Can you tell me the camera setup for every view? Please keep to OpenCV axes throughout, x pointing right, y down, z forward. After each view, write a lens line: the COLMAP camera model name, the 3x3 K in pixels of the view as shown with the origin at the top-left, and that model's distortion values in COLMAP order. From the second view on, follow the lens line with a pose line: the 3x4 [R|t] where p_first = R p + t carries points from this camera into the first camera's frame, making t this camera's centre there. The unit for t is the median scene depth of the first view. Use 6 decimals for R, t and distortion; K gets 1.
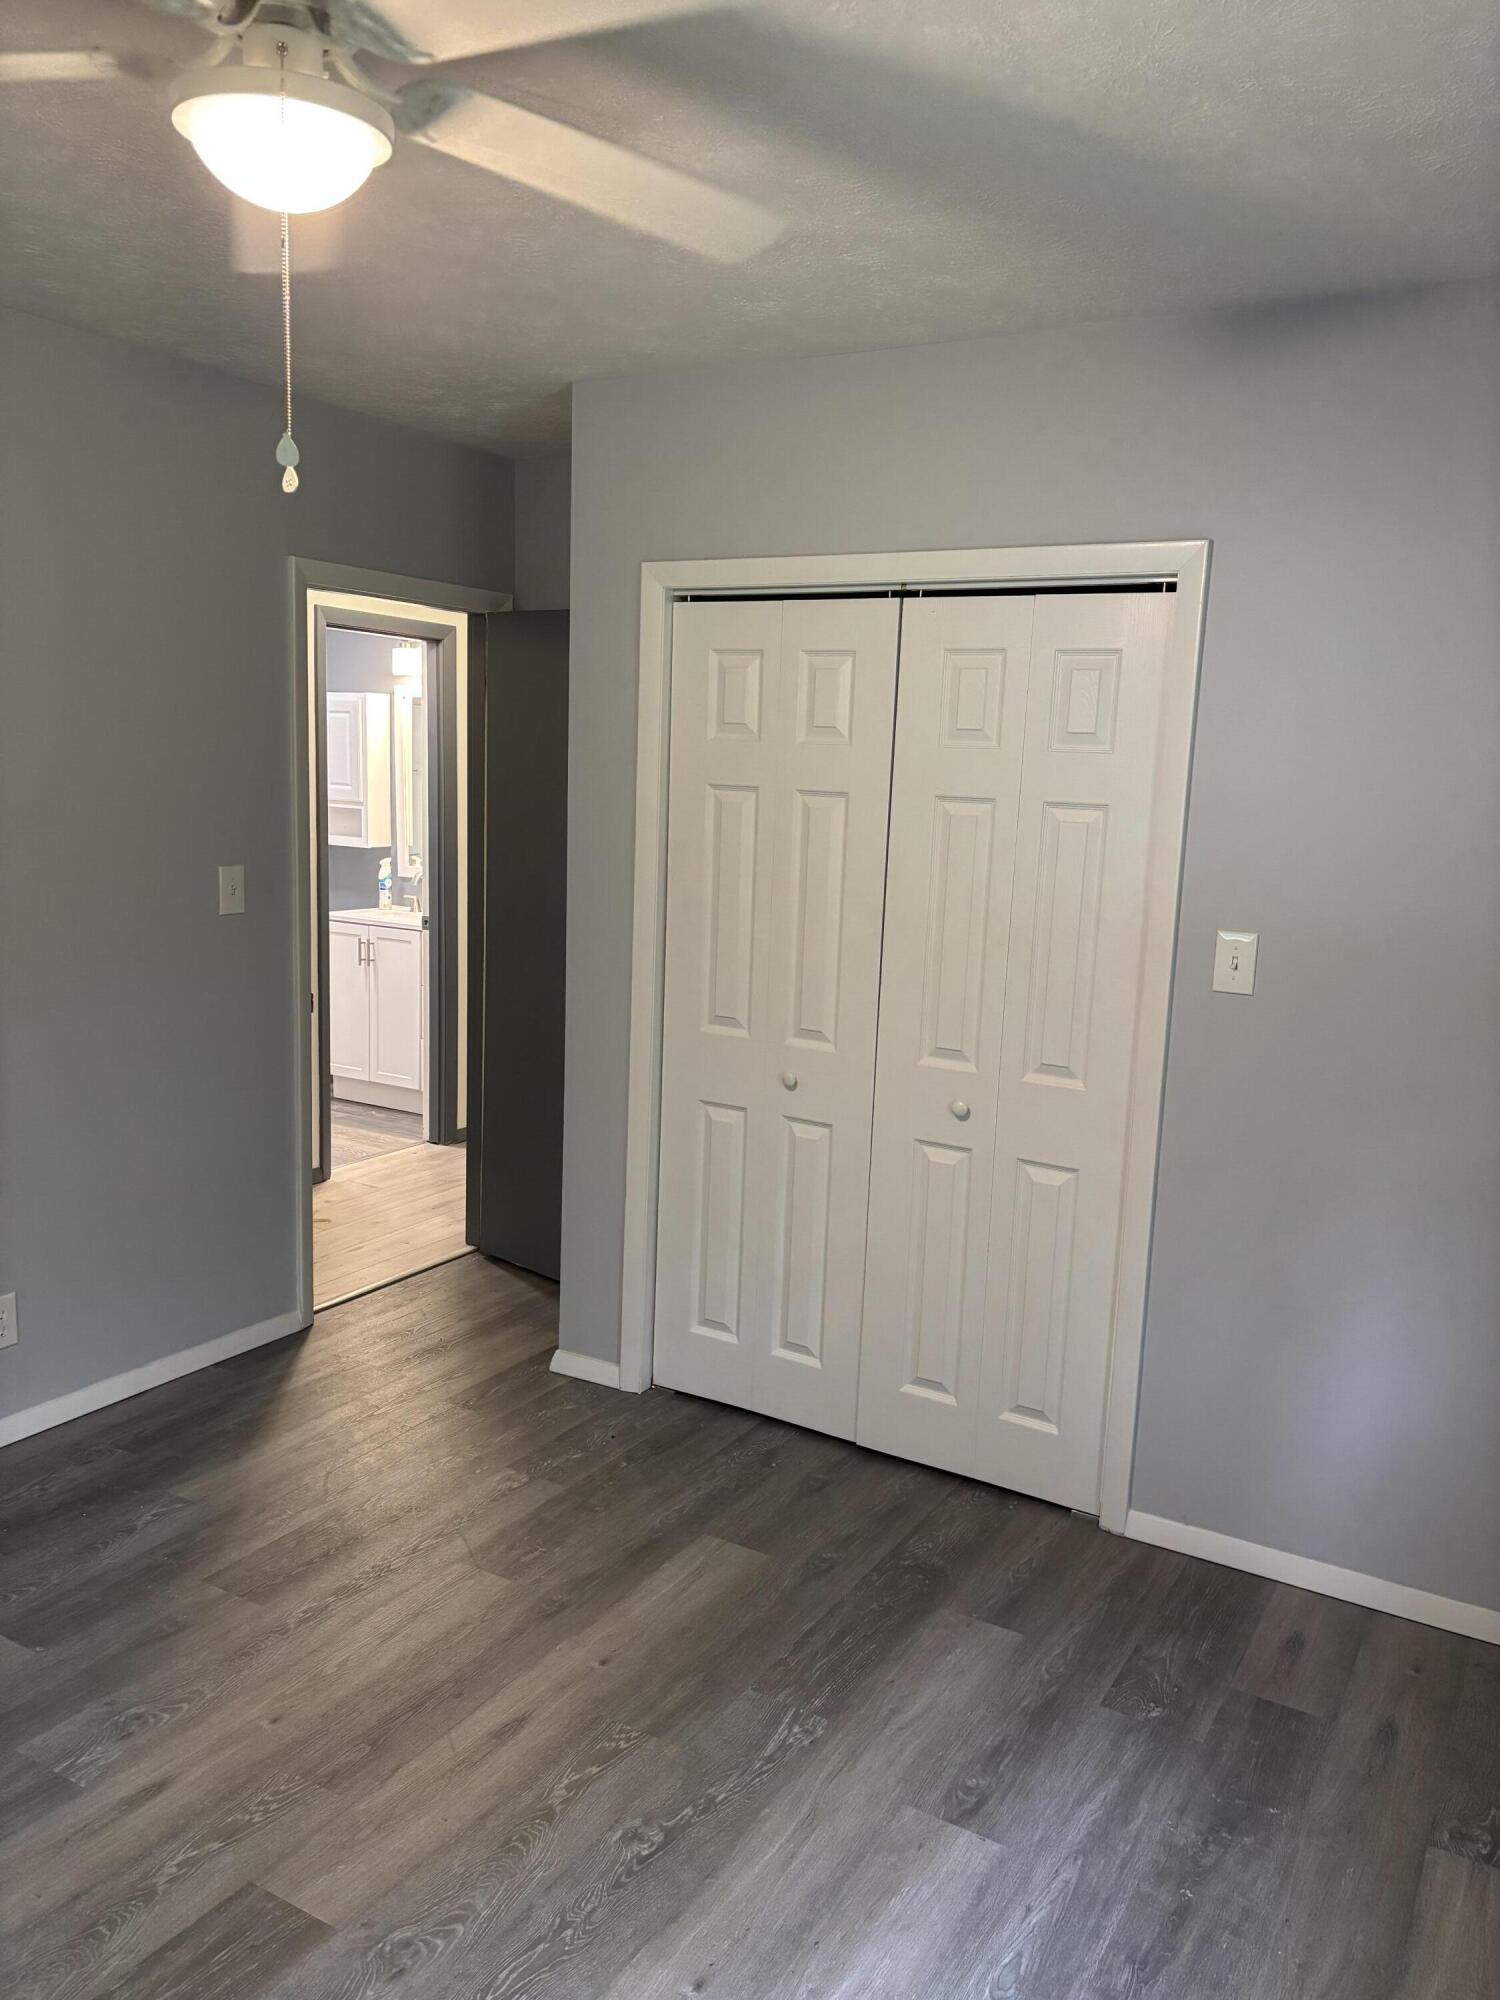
lens RADIAL K [[1506.7, 0, 750.0], [0, 1506.7, 1000.0], [0, 0, 1]] dist [0.080096, -0.099752]
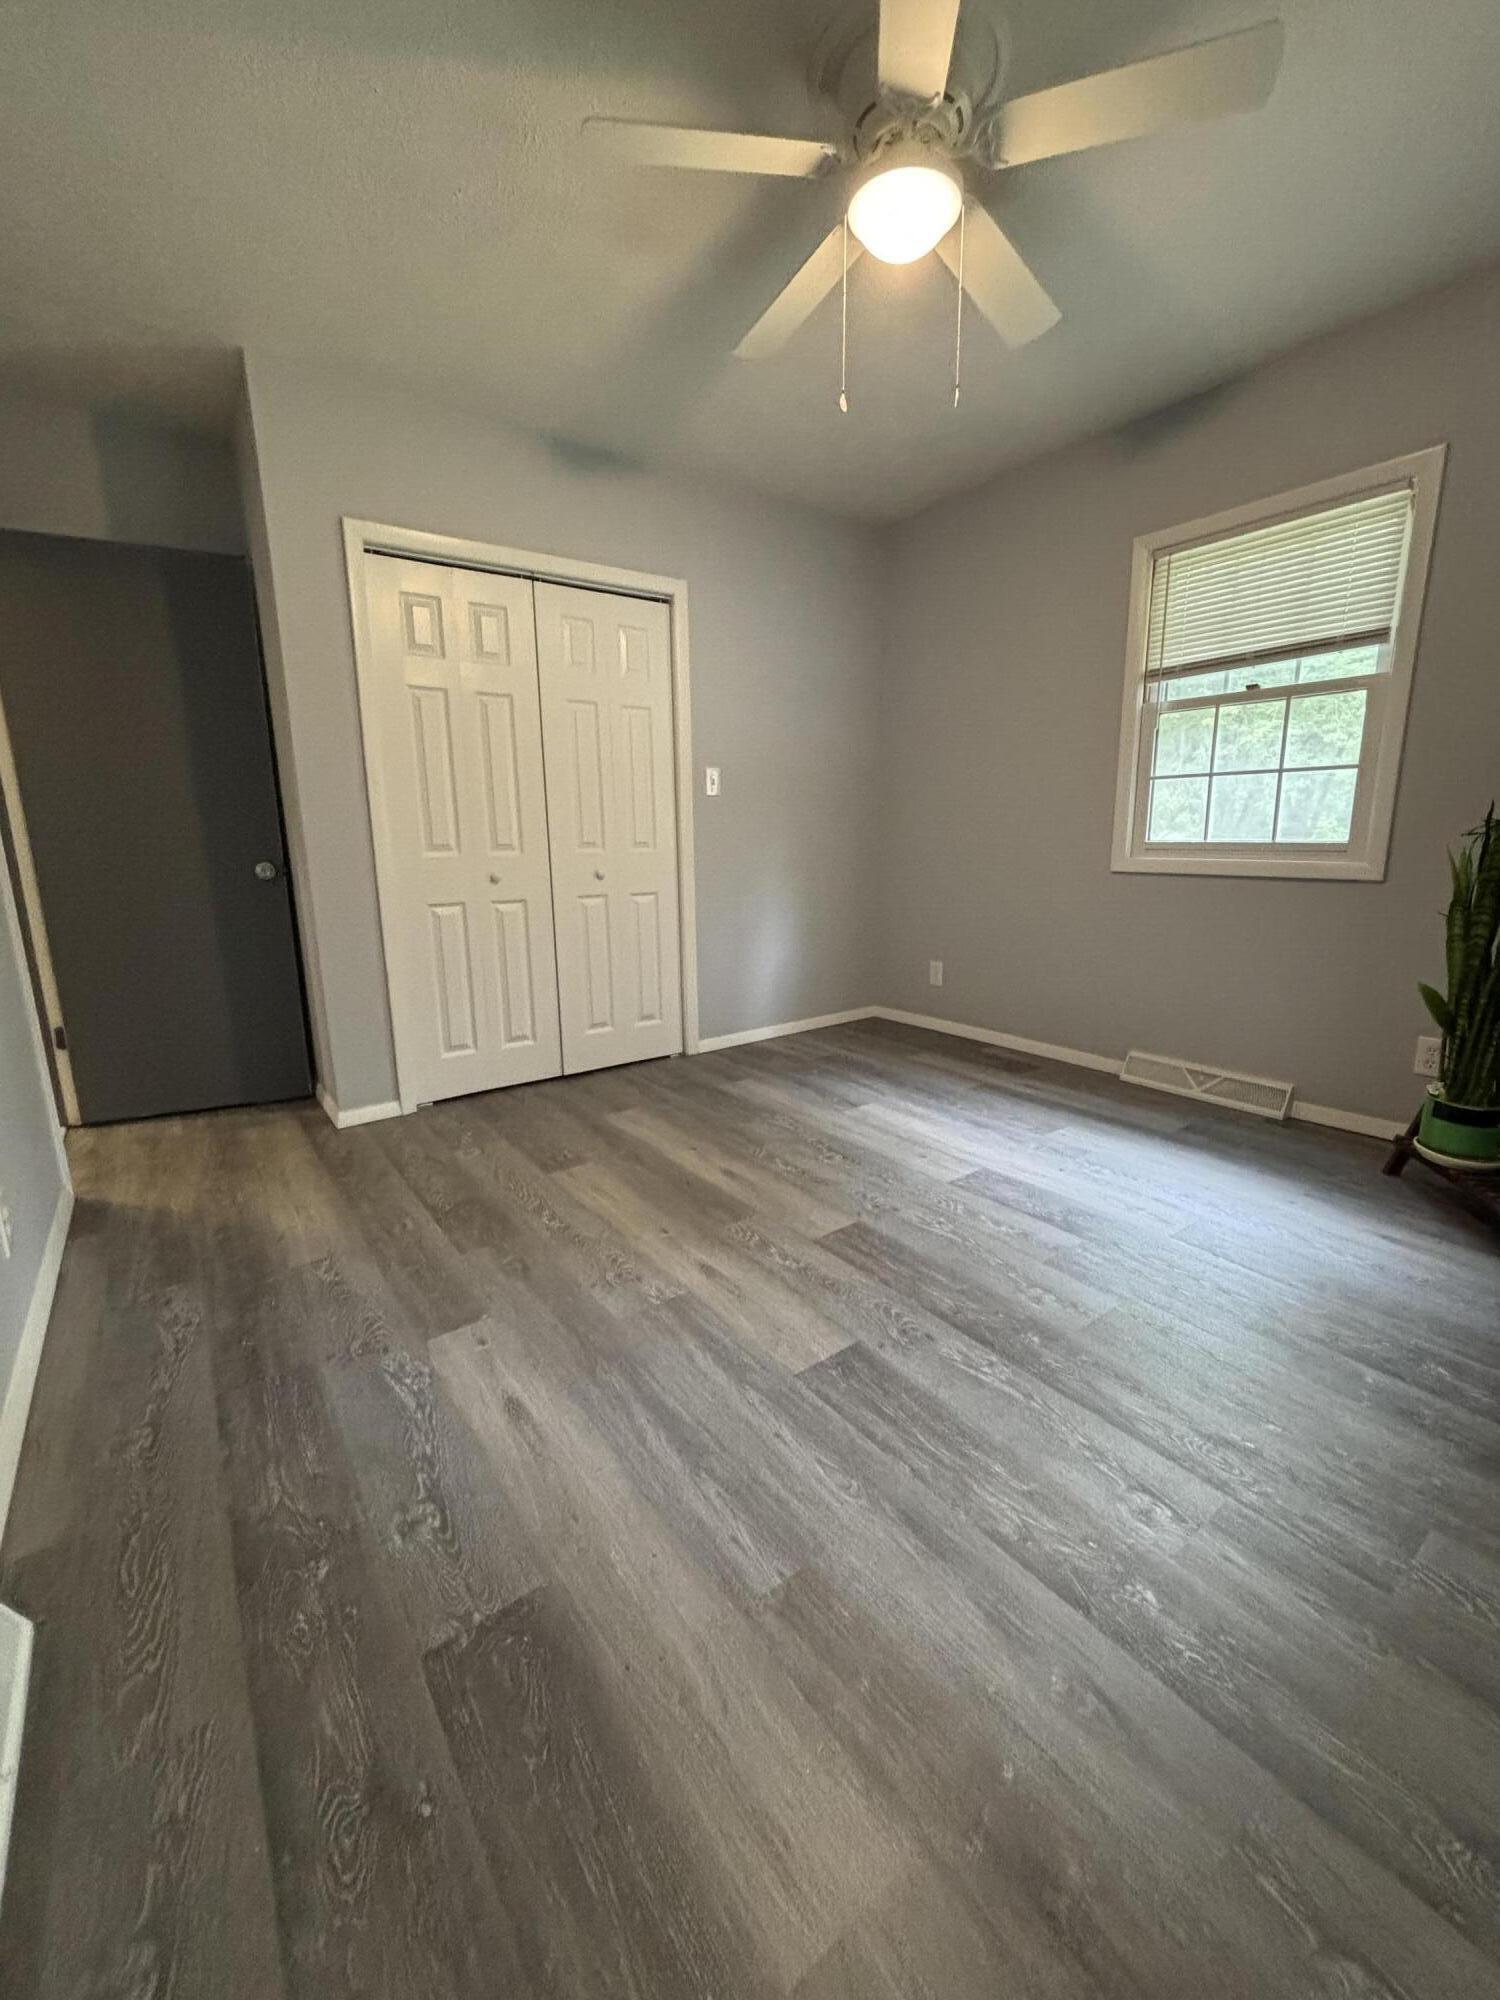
lens RADIAL K [[811.7, 0, 768.0], [0, 811.7, 999.1], [0, 0, 1]] dist [-0.012092, -0.000043]
pose [[0.381700, -0.233528, 0.894299, -0.857428], [0.163741, 0.969337, 0.183235, 0.086908], [-0.909667, 0.076492, 0.408234, 0.477661]]
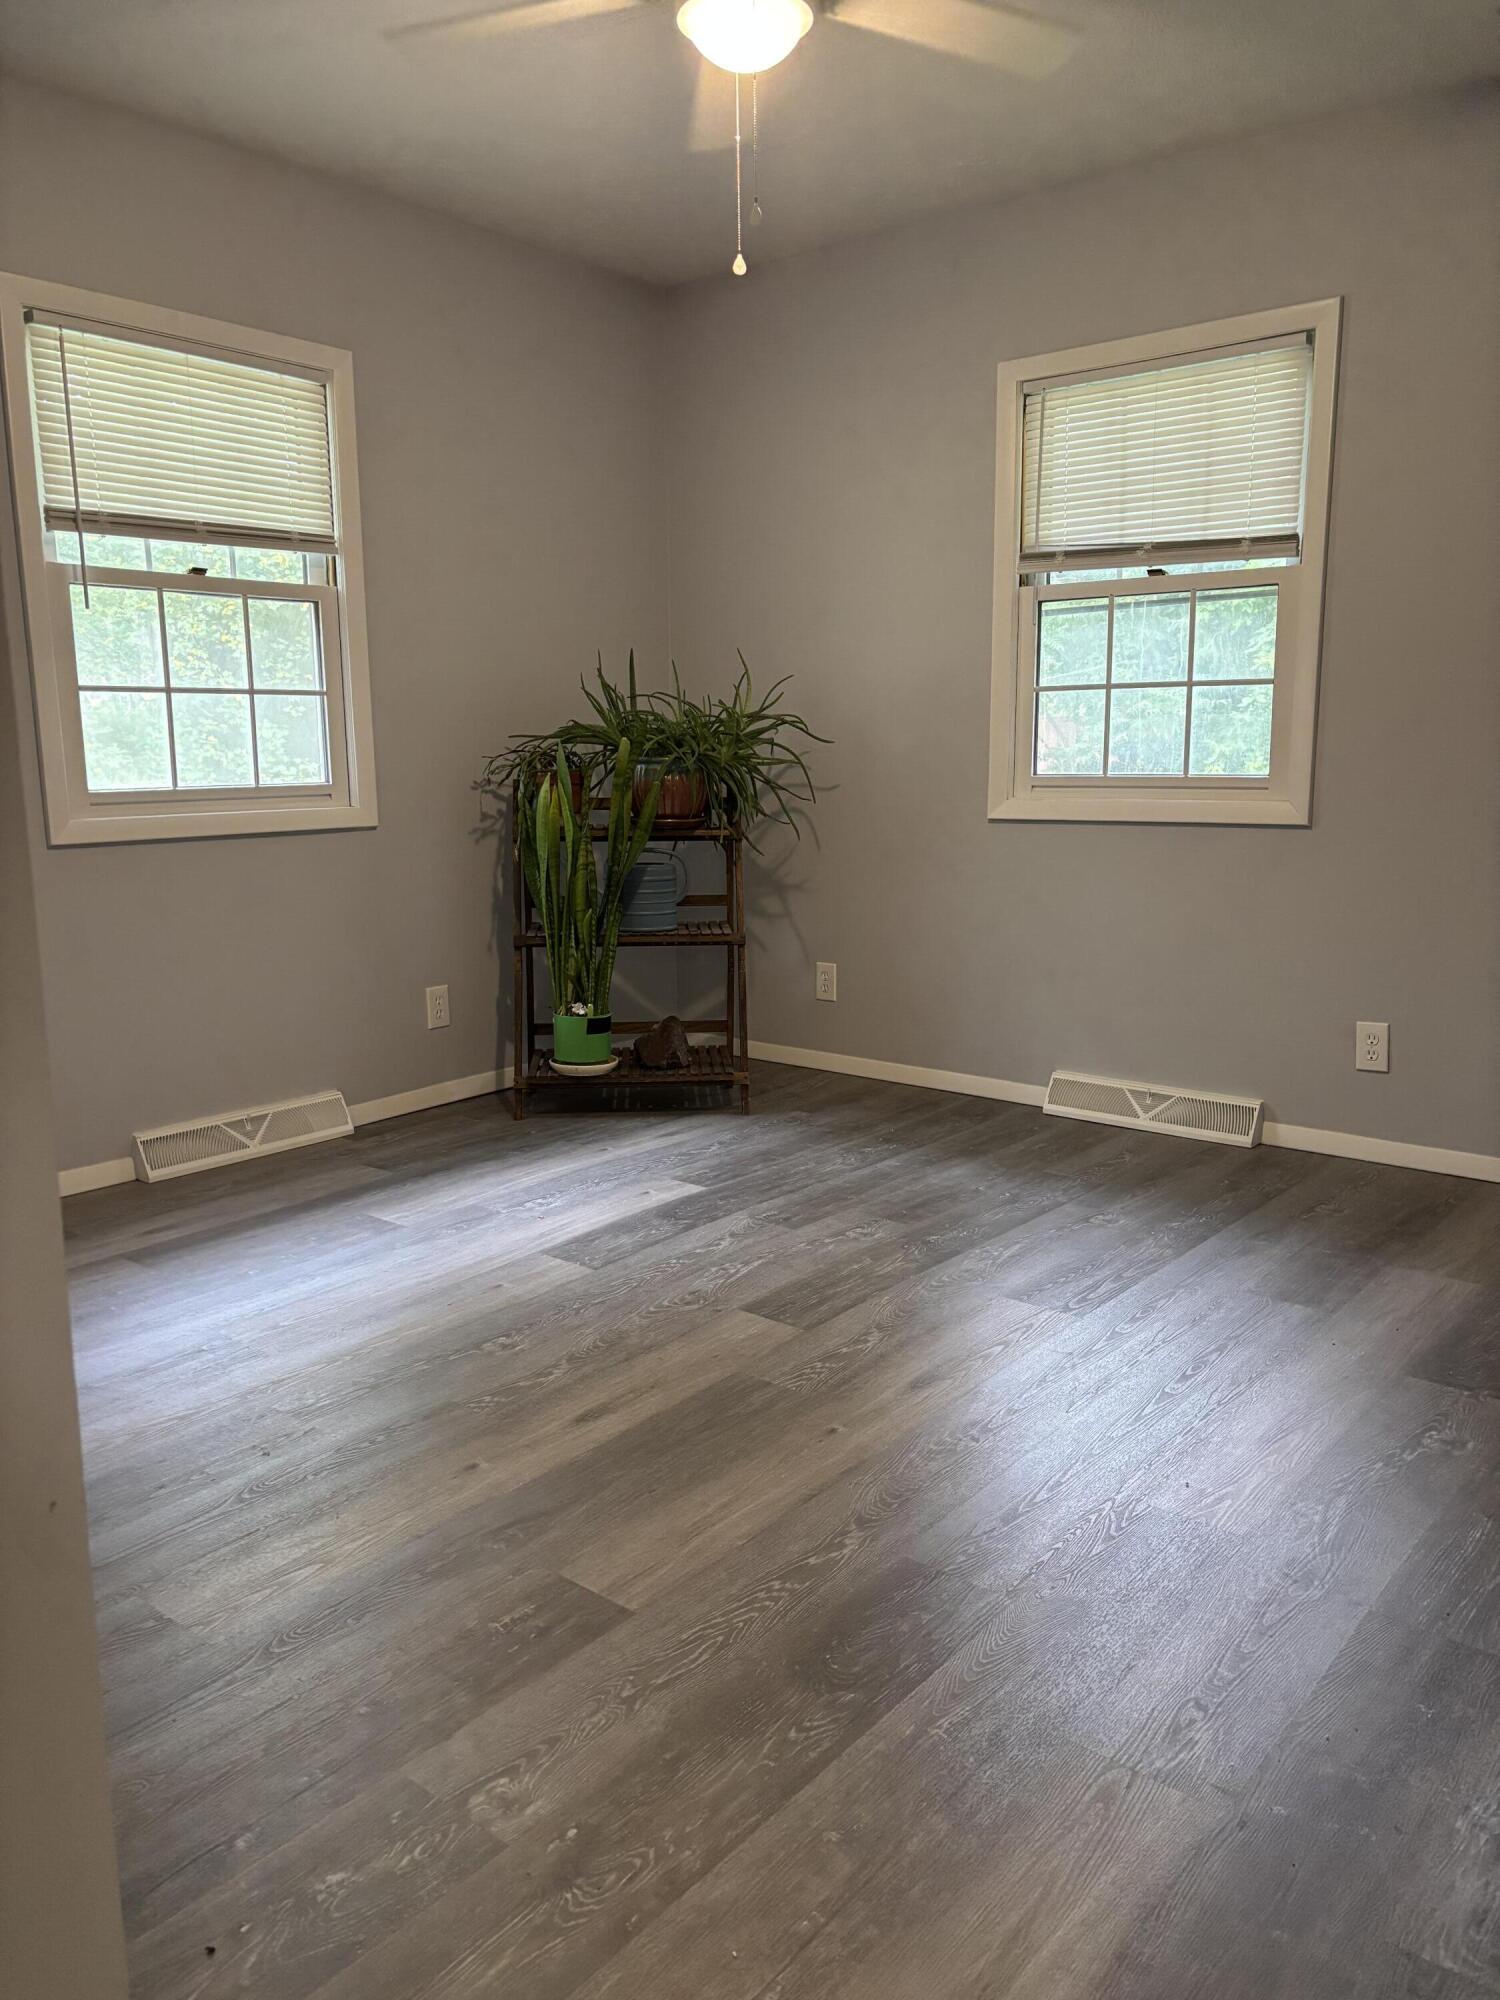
lens RADIAL K [[1501.0, 0, 750.0], [0, 1501.0, 1000.0], [0, 0, 1]] dist [-0.030966, -0.001884]
pose [[-0.988371, -0.053409, 0.142376, -0.333756], [-0.005846, 0.948944, 0.315390, -0.065767], [-0.151952, 0.310890, -0.938221, 1.590253]]
